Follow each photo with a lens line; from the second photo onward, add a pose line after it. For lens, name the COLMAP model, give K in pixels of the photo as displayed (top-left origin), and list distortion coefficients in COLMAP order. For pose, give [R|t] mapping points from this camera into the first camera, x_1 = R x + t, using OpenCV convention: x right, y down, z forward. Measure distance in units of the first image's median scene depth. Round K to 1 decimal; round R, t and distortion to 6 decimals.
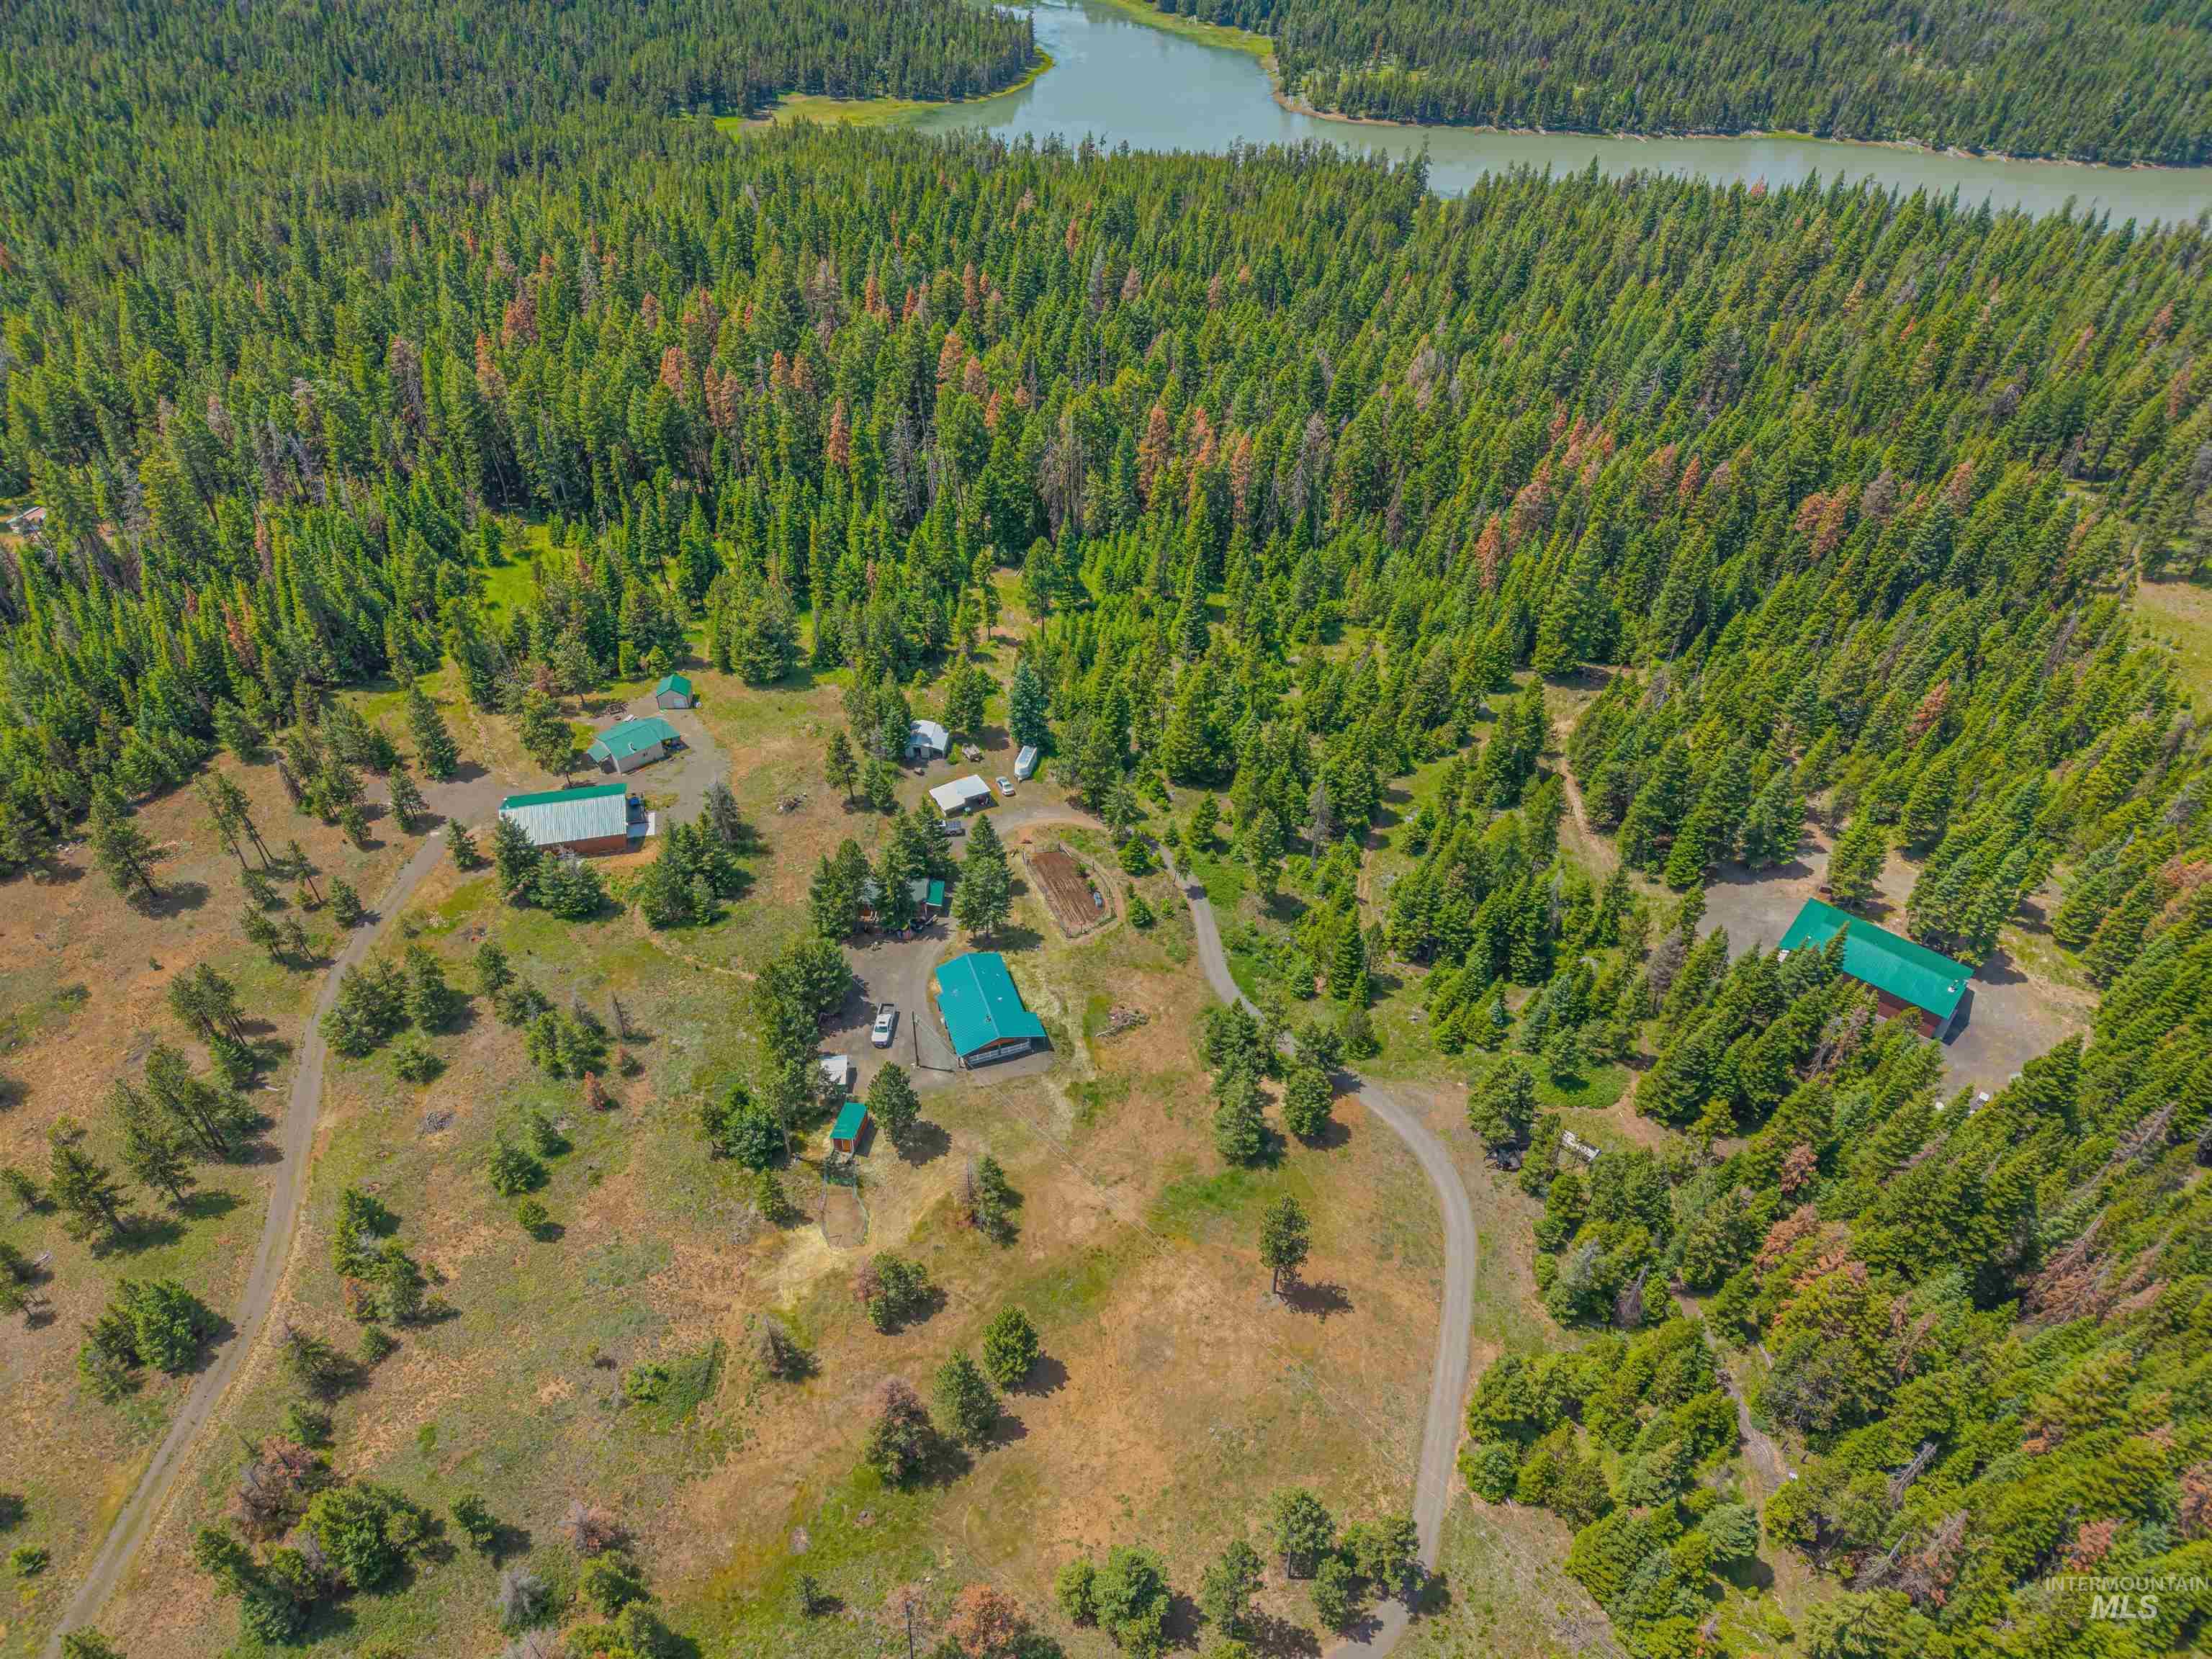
lens RADIAL K [[1480.0, 0, 1106.0], [0, 1480.0, 829.5], [0, 0, 1]] dist [0.060057, -0.081996]
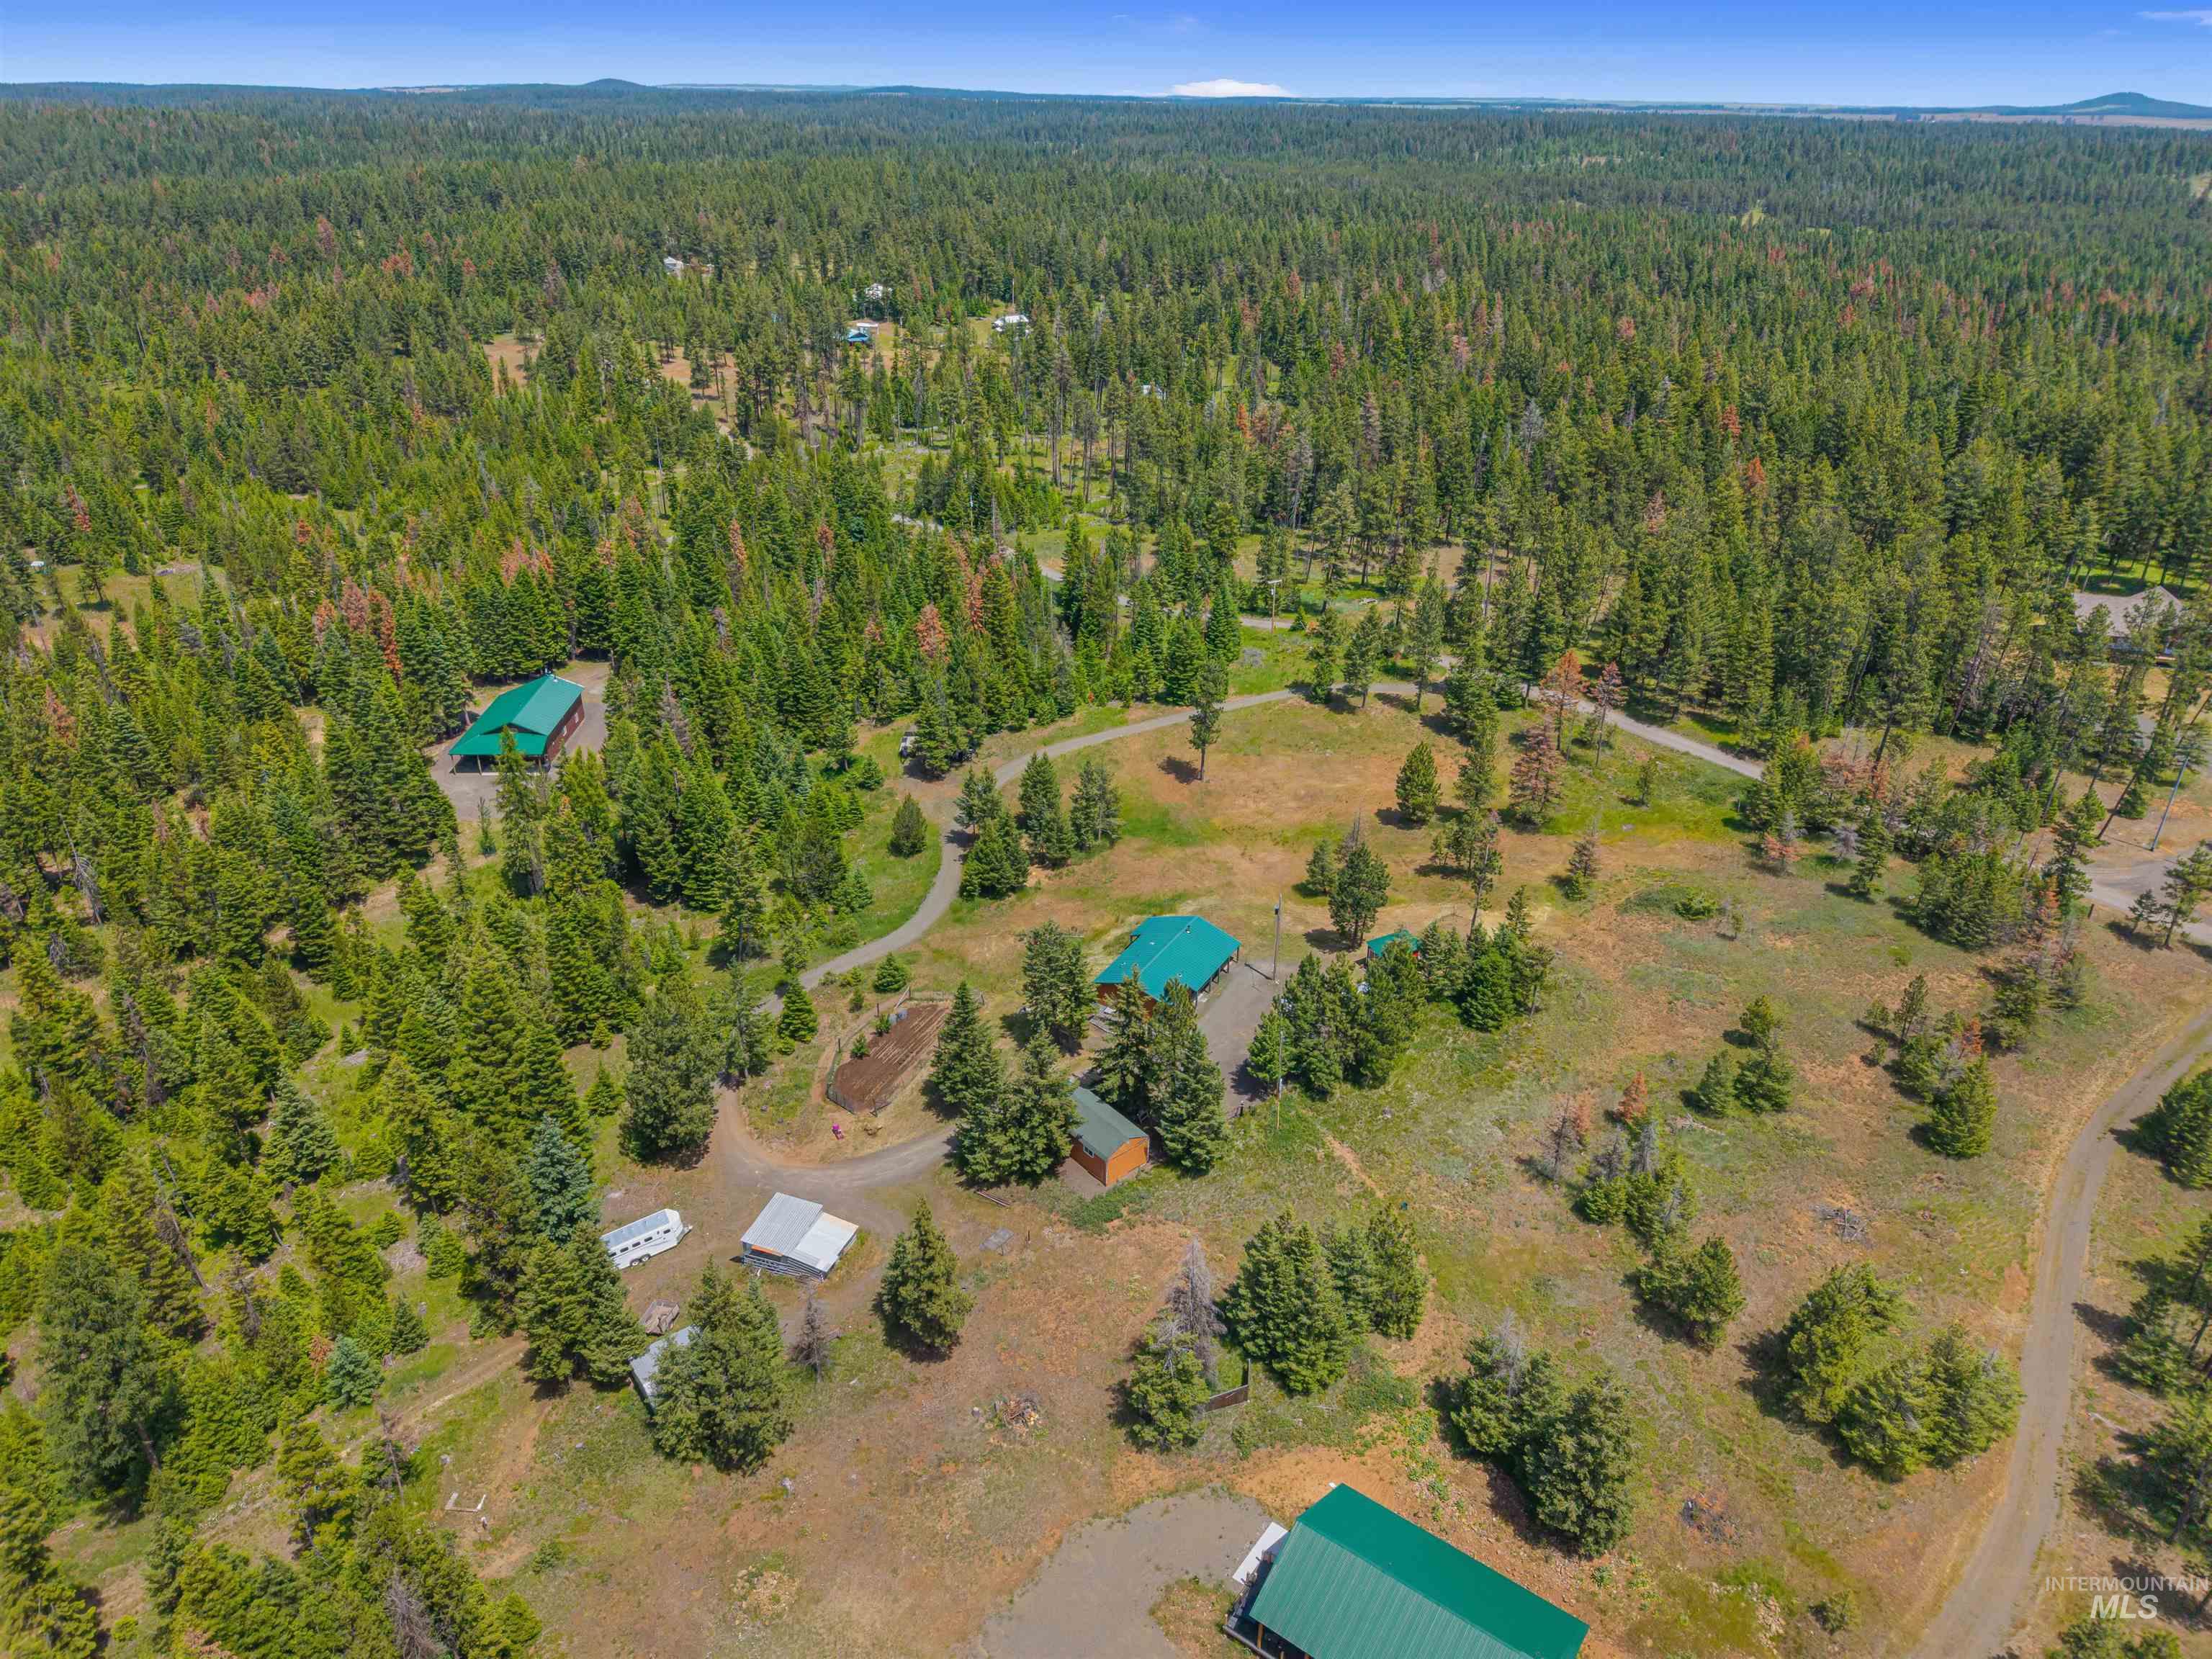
lens RADIAL K [[1480.0, 0, 1106.0], [0, 1480.0, 829.5], [0, 0, 1]] dist [0.060057, -0.081996]
pose [[-0.653975, -0.375534, 0.656727, -0.592557], [0.472251, 0.475530, 0.742193, -0.558014], [-0.591012, 0.795516, -0.133638, 1.110480]]
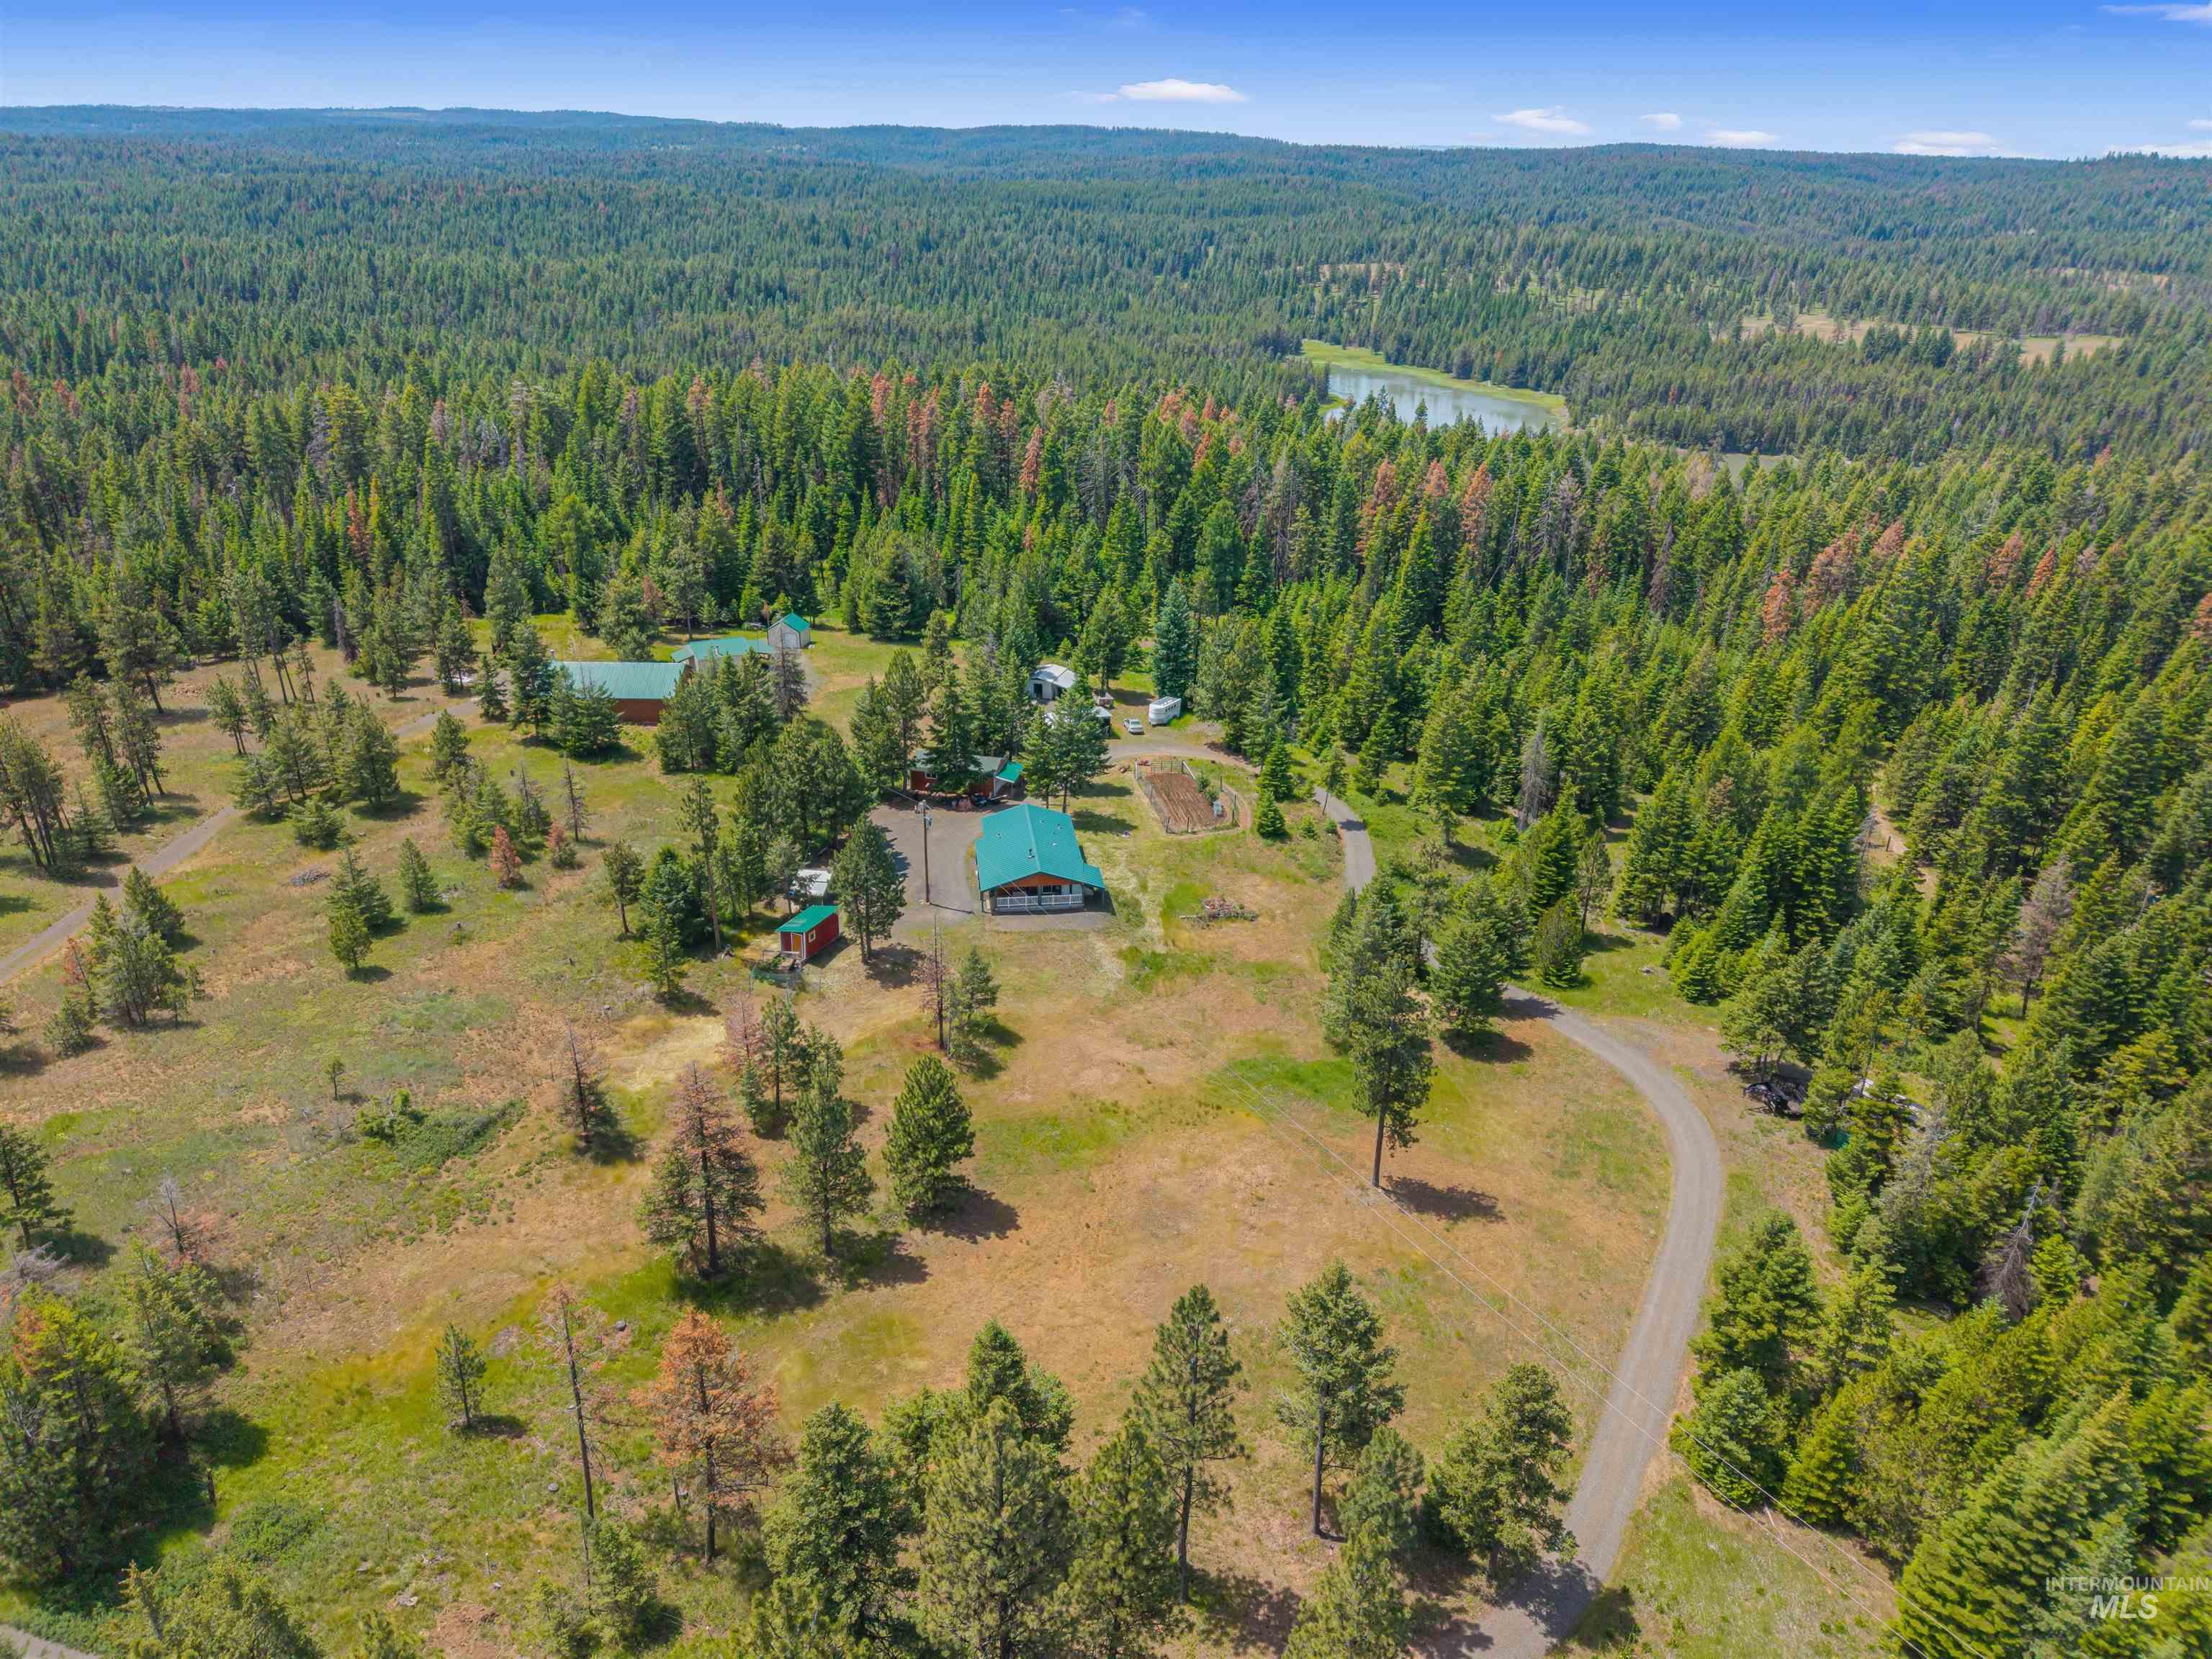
lens RADIAL K [[1465.1, 0, 1105.0], [0, 1465.1, 877.8], [0, 0, 1]] dist [0.011676, -0.001459]
pose [[0.978023, 0.094182, -0.186011, 0.092669], [-0.137748, 0.961600, -0.237385, 0.309642], [0.156511, 0.257791, 0.953440, 0.327128]]
